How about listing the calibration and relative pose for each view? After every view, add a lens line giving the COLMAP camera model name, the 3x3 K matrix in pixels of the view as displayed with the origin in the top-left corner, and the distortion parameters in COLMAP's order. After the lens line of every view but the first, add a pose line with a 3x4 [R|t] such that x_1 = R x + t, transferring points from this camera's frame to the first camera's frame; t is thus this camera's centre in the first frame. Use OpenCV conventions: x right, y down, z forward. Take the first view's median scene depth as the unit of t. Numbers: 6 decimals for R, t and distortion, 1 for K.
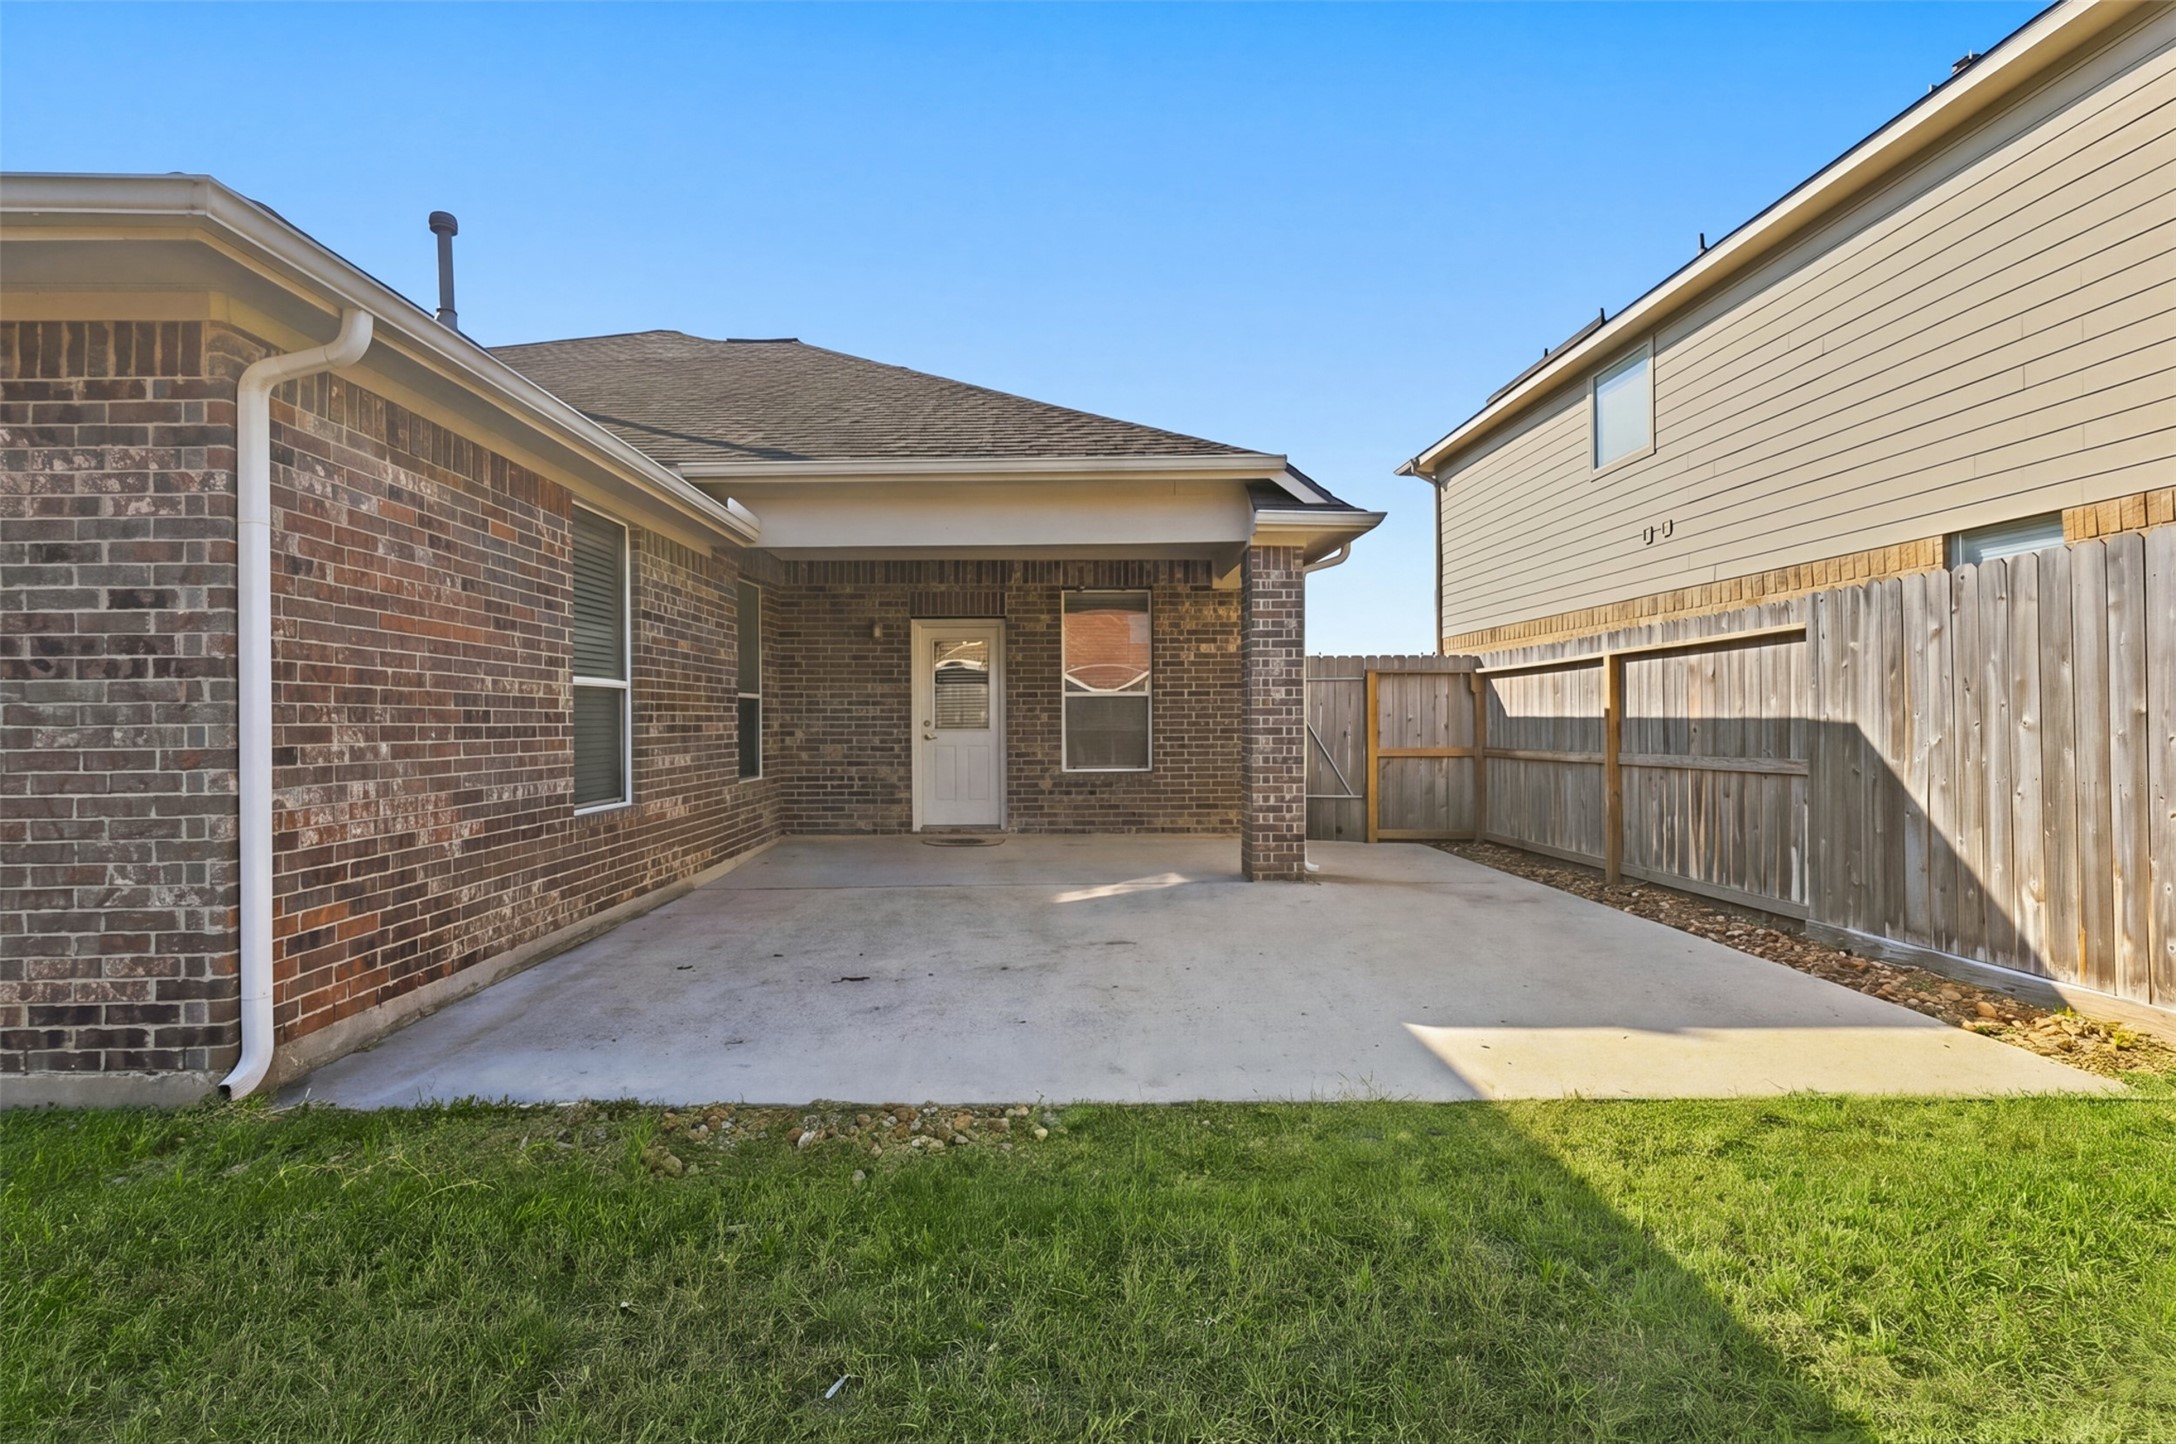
lens RADIAL K [[1026.4, 0, 1075.6], [0, 1026.4, 722.5], [0, 0, 1]] dist [0.000154, 0.000214]
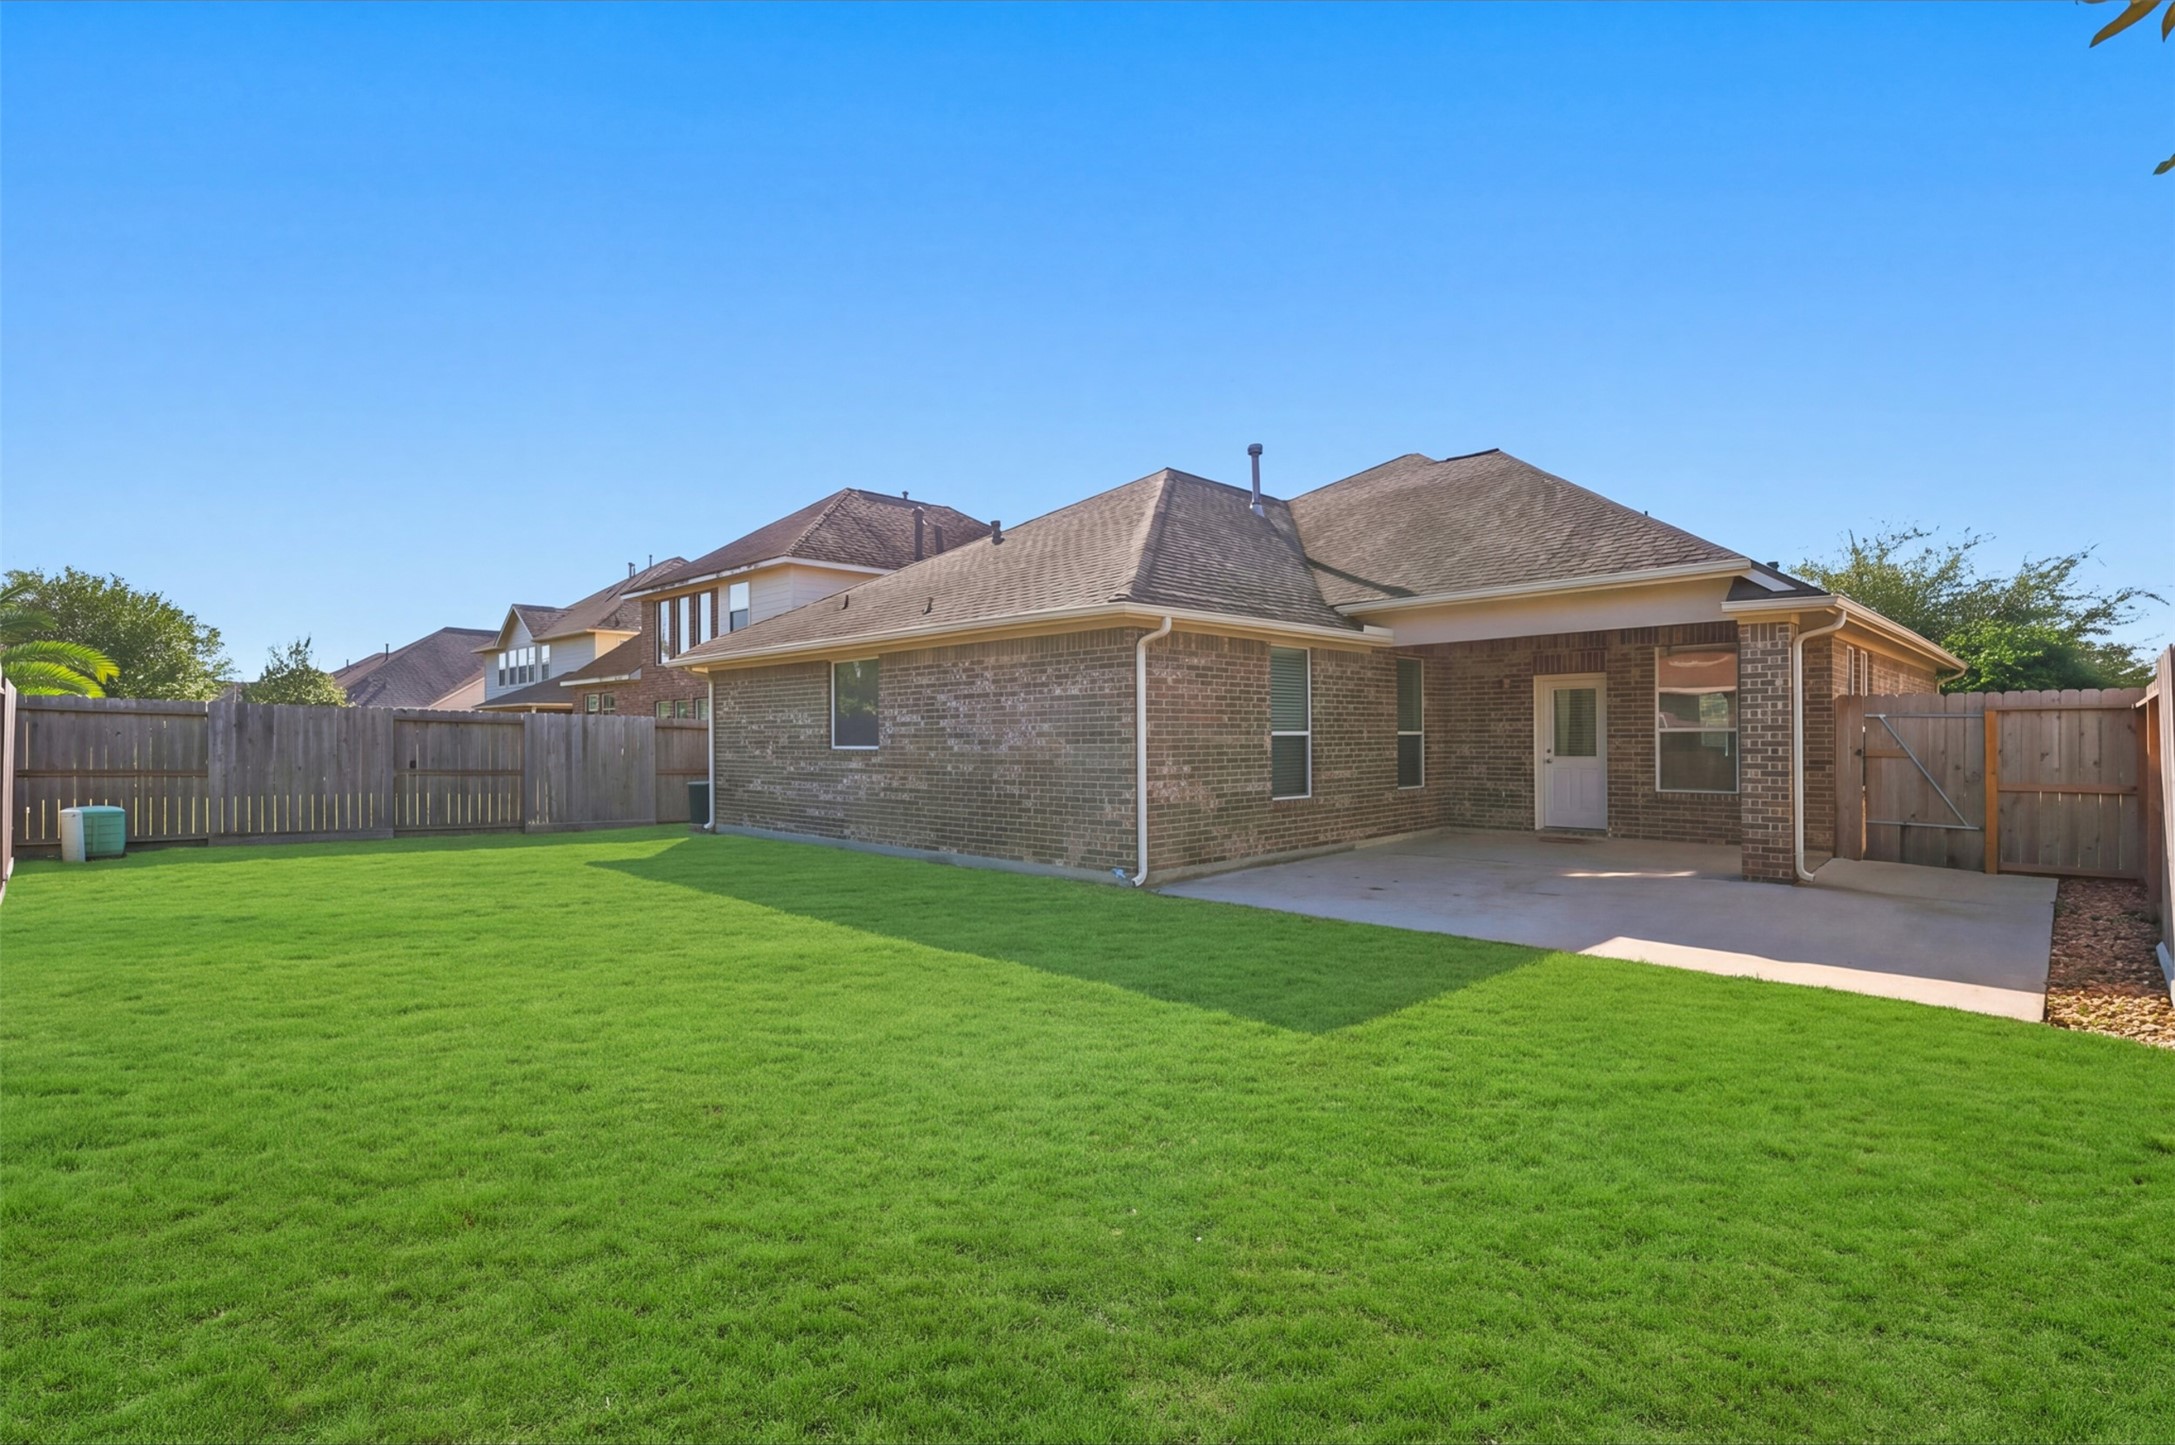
lens RADIAL K [[1025.9, 0, 1086.1], [0, 1025.9, 727.7], [0, 0, 1]] dist [0.000154, 0.000214]
pose [[0.707830, 0.002161, -0.706379, 0.532008], [-0.001883, 0.999998, 0.001173, -0.042522], [0.706380, 0.000500, 0.707832, -0.544885]]
